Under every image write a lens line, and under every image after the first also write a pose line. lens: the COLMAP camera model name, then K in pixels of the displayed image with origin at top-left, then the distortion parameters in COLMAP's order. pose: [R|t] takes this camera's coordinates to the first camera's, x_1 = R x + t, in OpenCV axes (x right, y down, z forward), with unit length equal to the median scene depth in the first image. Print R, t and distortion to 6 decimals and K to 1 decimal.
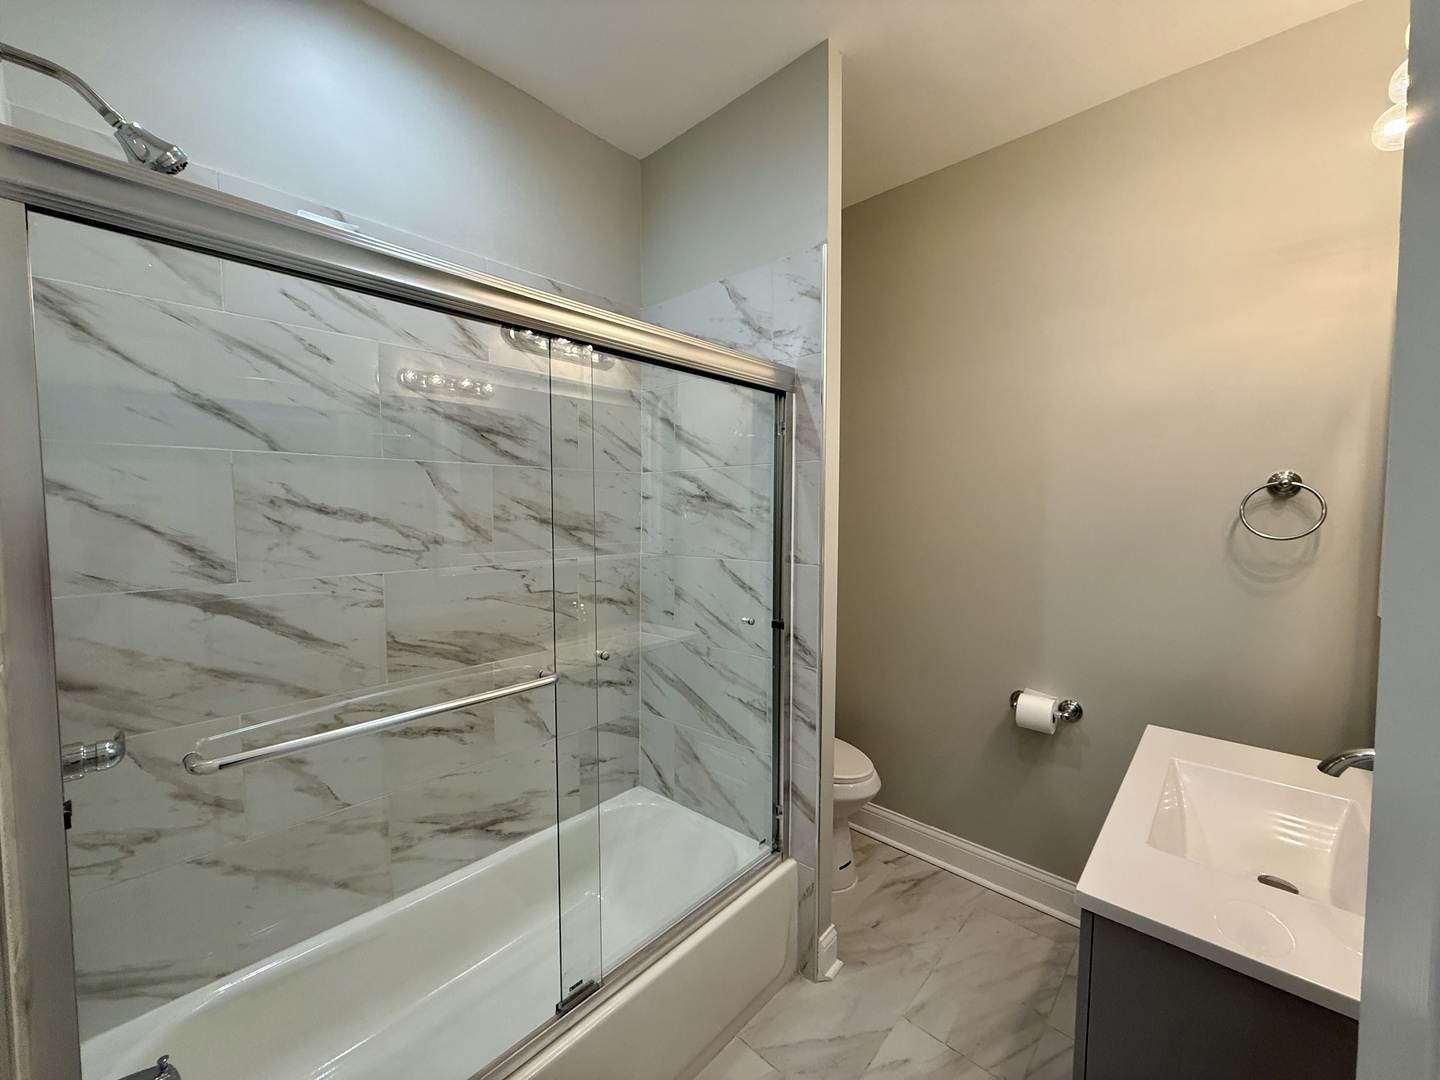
lens RADIAL K [[567.8, 0, 723.2], [0, 567.8, 539.6], [0, 0, 1]] dist [0.001014, -0.000140]
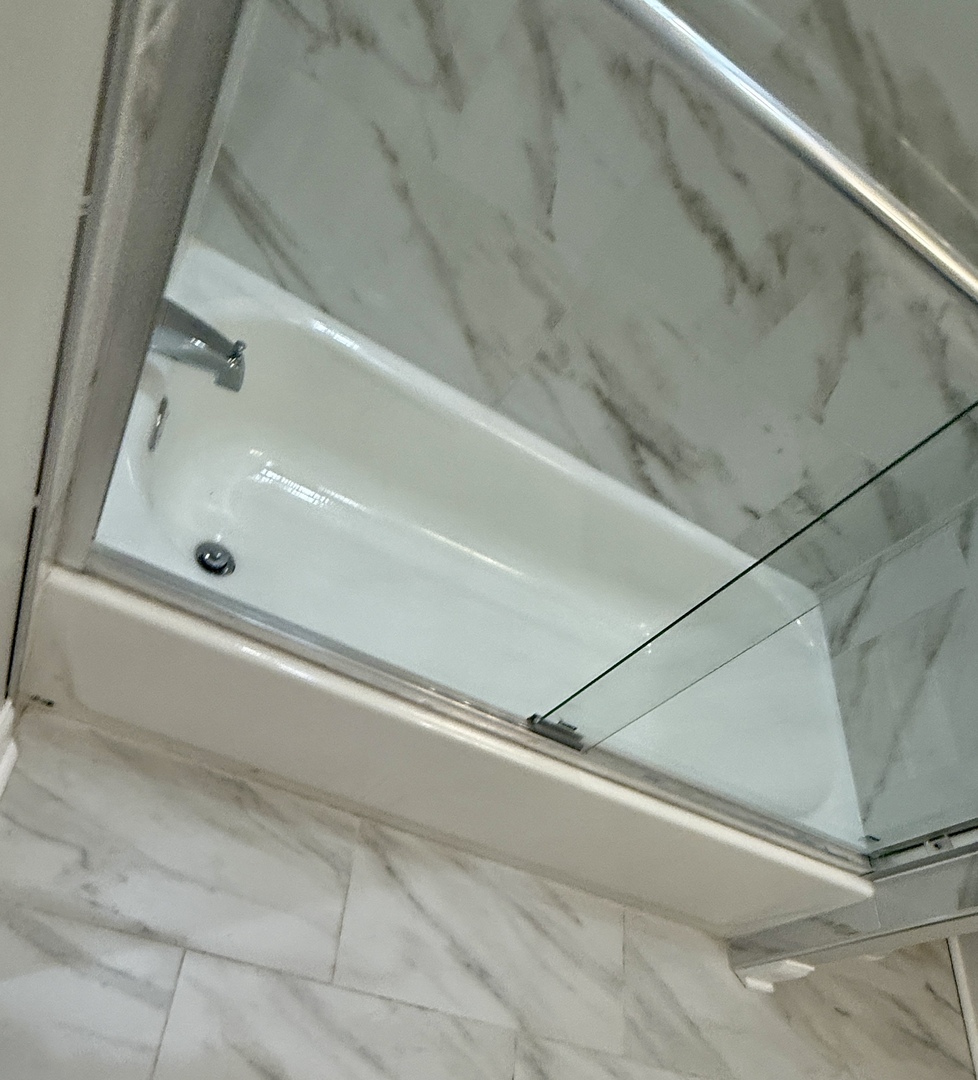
lens RADIAL K [[817.2, 0, 414.1], [0, 817.2, 755.9], [0, 0, 1]] dist [0.009997, -0.004344]
pose [[0.507401, 0.853957, -0.115331, -0.150731], [-0.512079, 0.406459, 0.756681, 0.098261], [0.693050, -0.324882, 0.643531, 0.151175]]
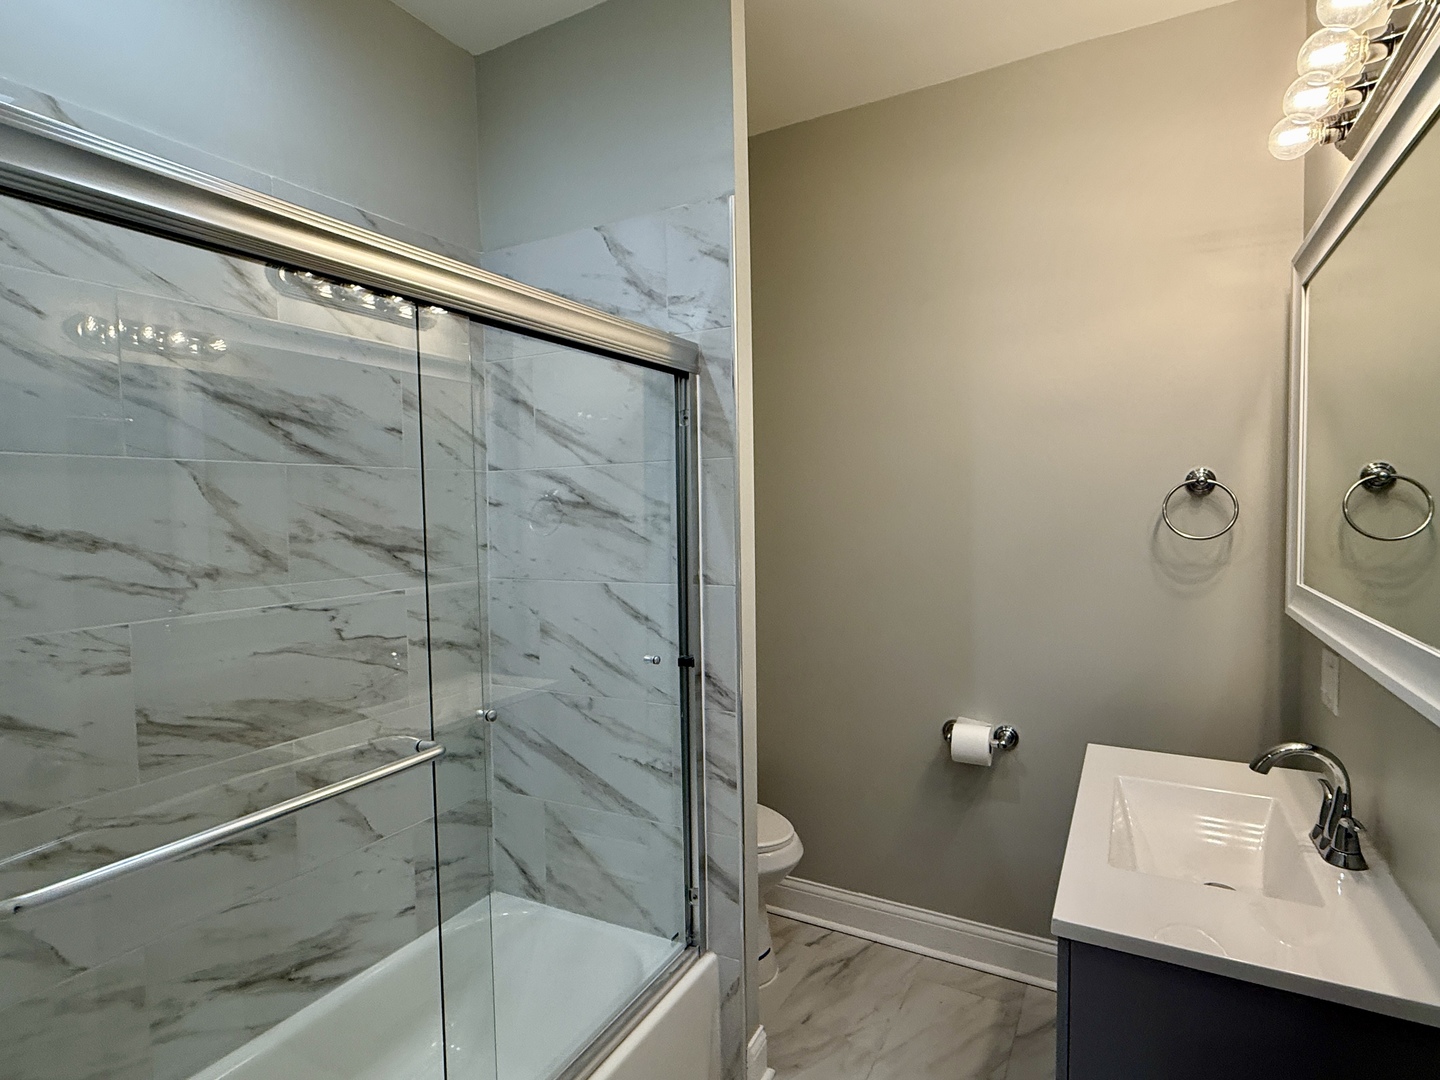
lens RADIAL K [[762.7, 0, 719.8], [0, 762.7, 543.1], [0, 0, 1]] dist [0.000680, -0.000270]
pose [[0.971233, -0.028651, 0.236401, -0.108909], [0.030909, 0.999505, -0.005853, -0.010149], [-0.236116, 0.012992, 0.971638, -0.061161]]
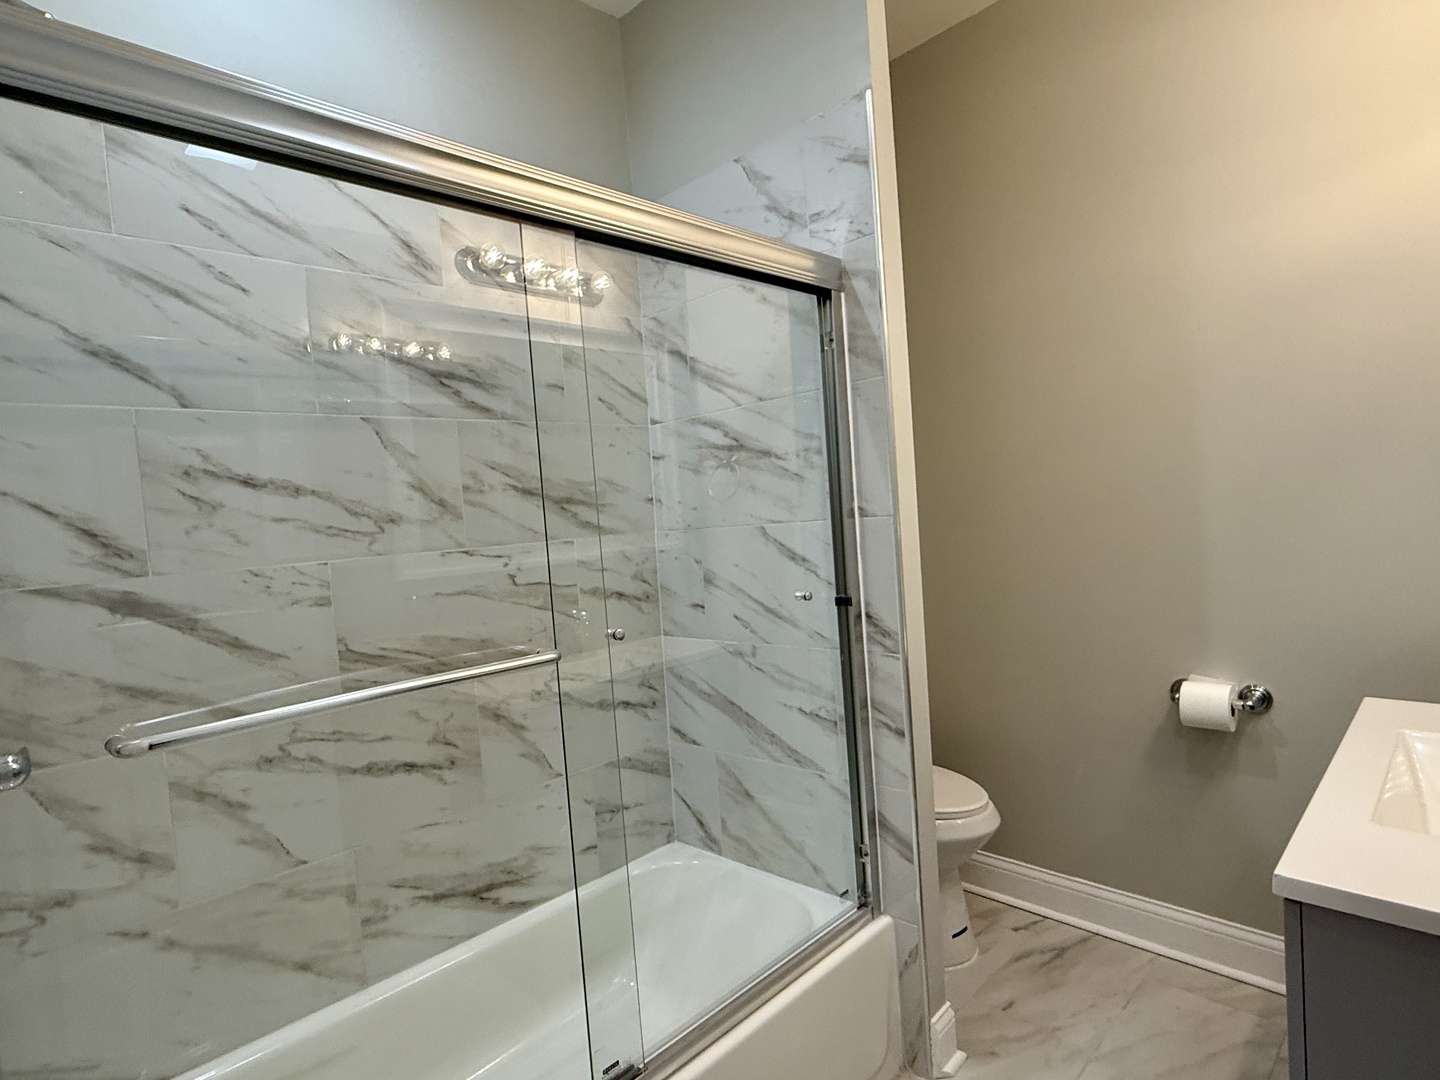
lens RADIAL K [[762.7, 0, 728.2], [0, 762.7, 547.8], [0, 0, 1]] dist [0.000680, -0.000270]
pose [[0.996313, -0.072245, -0.046280, -0.003895], [0.071544, 0.997299, -0.016648, 0.087200], [0.047358, 0.013275, 0.998790, -0.014748]]
